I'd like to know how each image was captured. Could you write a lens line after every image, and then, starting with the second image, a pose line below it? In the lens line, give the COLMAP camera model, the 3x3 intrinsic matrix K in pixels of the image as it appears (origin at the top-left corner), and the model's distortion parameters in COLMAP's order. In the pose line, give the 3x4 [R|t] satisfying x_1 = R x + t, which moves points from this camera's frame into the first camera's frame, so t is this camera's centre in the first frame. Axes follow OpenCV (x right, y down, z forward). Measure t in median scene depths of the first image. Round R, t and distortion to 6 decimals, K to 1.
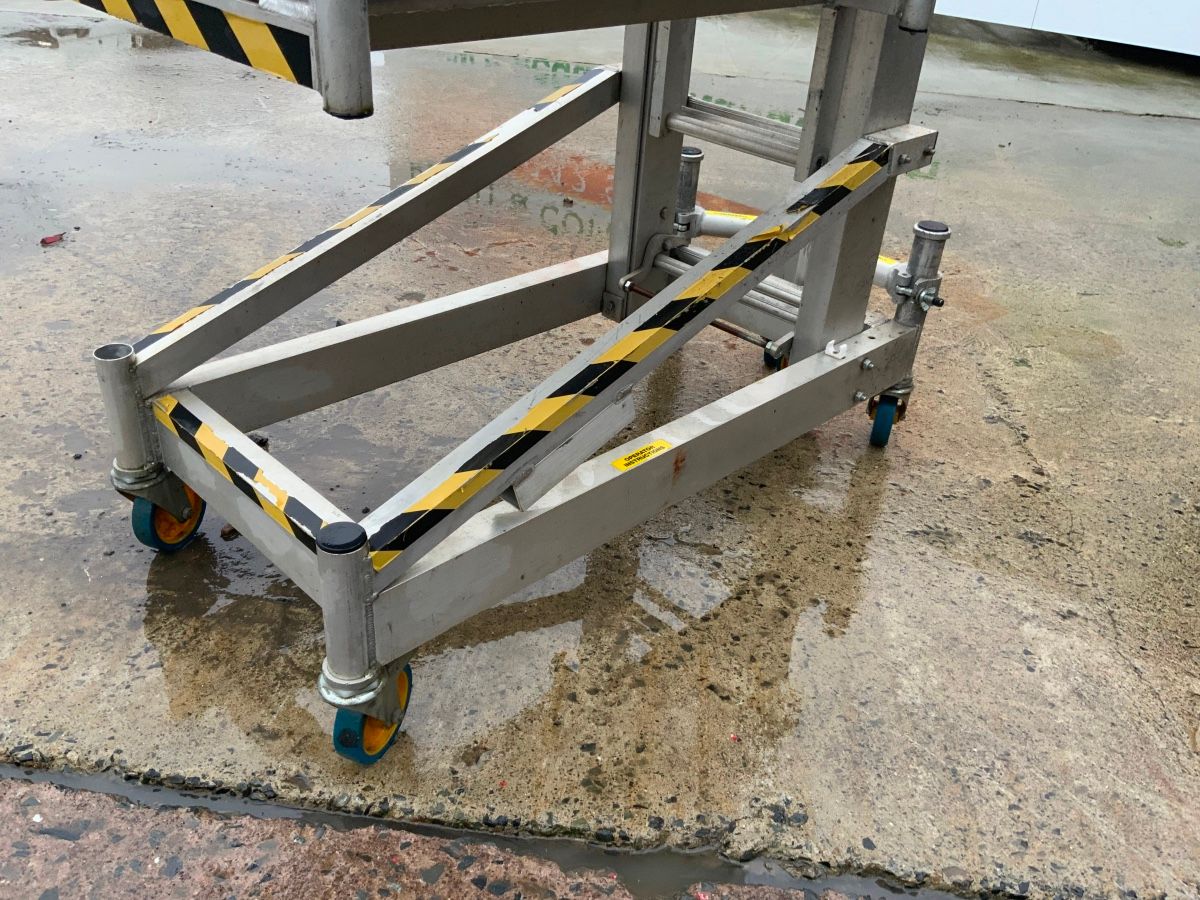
lens RADIAL K [[991.9, 0, 601.7], [0, 991.9, 449.4], [0, 0, 1]] dist [0.103774, -0.198530]
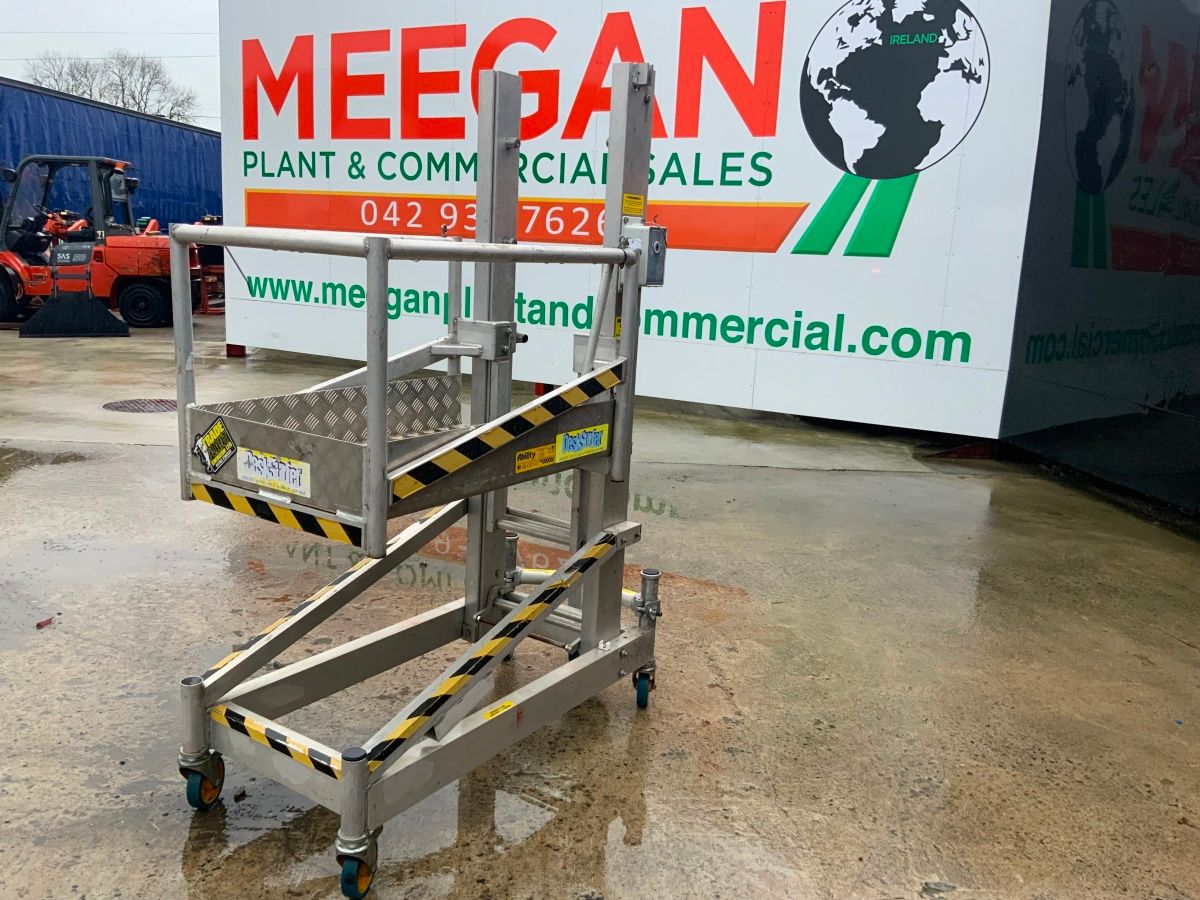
lens RADIAL K [[991.9, 0, 601.7], [0, 991.9, 449.4], [0, 0, 1]] dist [0.103774, -0.198530]
pose [[0.981631, -0.049608, 0.184225, -0.071061], [0.107196, 0.942187, -0.317477, 0.126995], [-0.157825, 0.331394, 0.930199, -0.717571]]
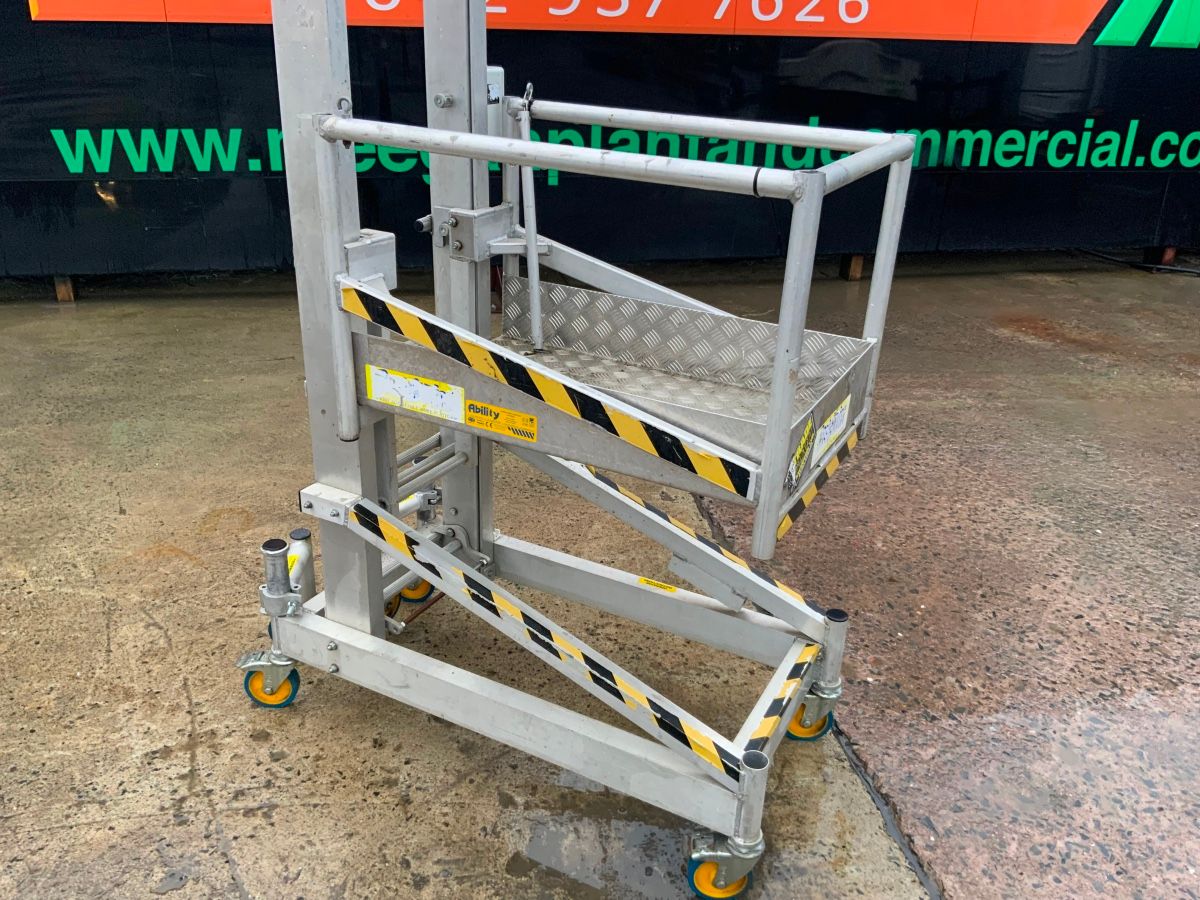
lens RADIAL K [[991.9, 0, 601.7], [0, 991.9, 449.4], [0, 0, 1]] dist [0.103774, -0.198530]
pose [[-0.289404, -0.455331, 0.841973, -1.128605], [0.452219, 0.710223, 0.539519, -1.001476], [-0.843649, 0.536895, 0.000368, 0.776440]]
